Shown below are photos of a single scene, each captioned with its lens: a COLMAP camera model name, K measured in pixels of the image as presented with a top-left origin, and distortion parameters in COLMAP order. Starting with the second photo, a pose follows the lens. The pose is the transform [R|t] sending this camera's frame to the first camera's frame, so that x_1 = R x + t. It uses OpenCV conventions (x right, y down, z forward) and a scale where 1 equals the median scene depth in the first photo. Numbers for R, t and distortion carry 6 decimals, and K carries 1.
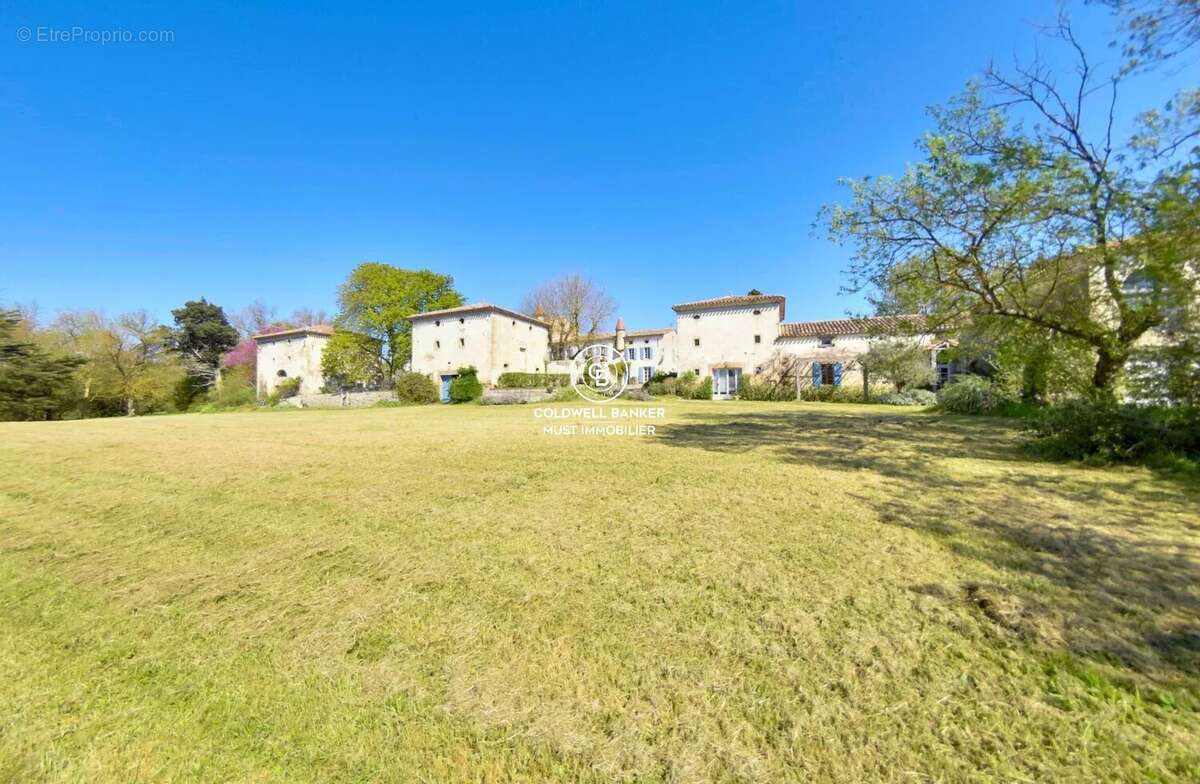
lens RADIAL K [[421.3, 0, 609.1], [0, 421.3, 413.1], [0, 0, 1]] dist [-0.018523, 0.001244]
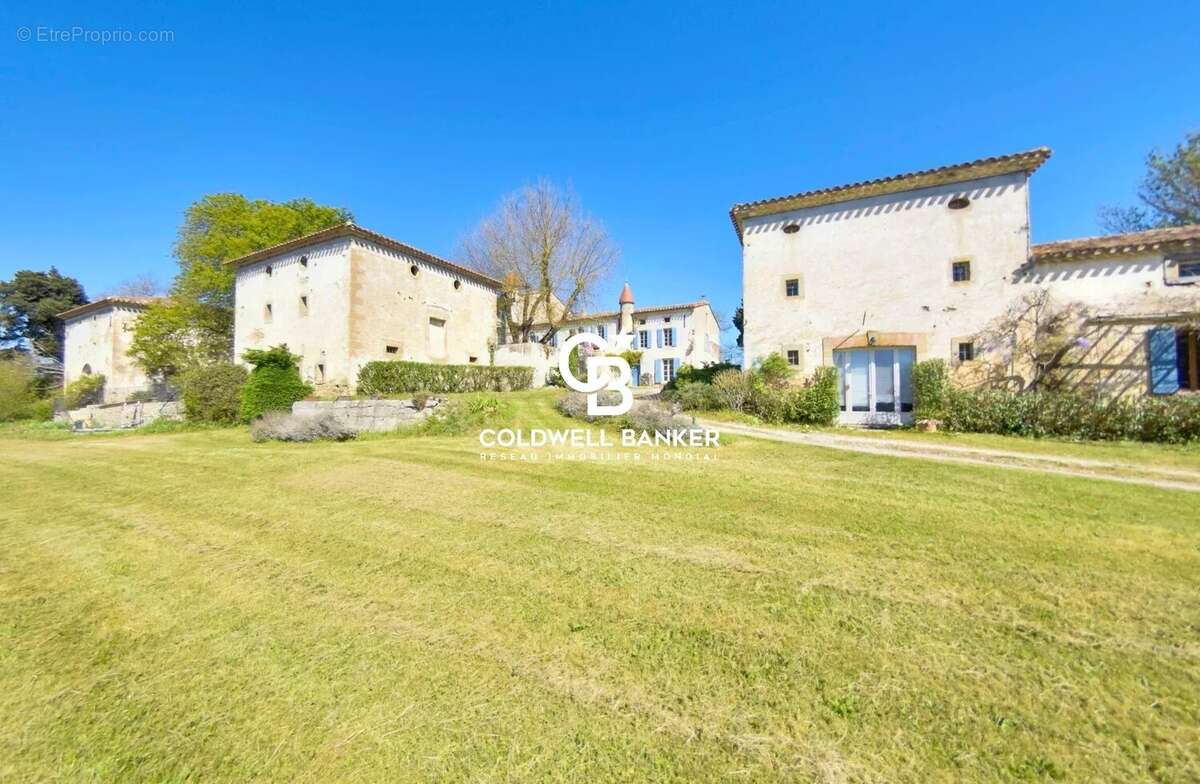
lens RADIAL K [[421.3, 0, 601.3], [0, 421.3, 409.3], [0, 0, 1]] dist [-0.018523, 0.001244]
pose [[0.998549, 0.002712, -0.053780, 0.034668], [-0.003304, 0.999935, -0.010938, -0.036732], [0.053747, 0.011099, 0.998493, 0.519539]]
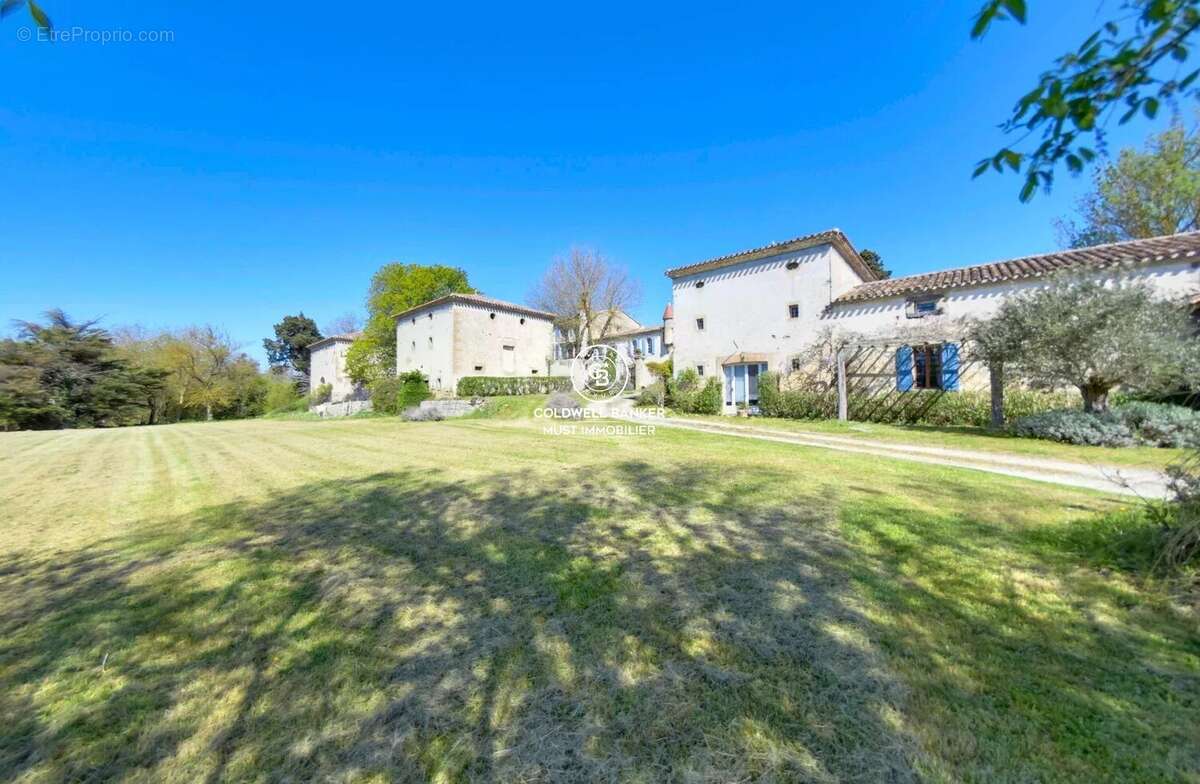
lens RADIAL K [[421.3, 0, 604.1], [0, 421.3, 414.3], [0, 0, 1]] dist [-0.018523, 0.001244]
pose [[0.944154, 0.010399, -0.329341, 0.258577], [-0.009490, 0.999945, 0.004369, -0.029118], [0.329368, -0.000999, 0.944201, 0.317234]]
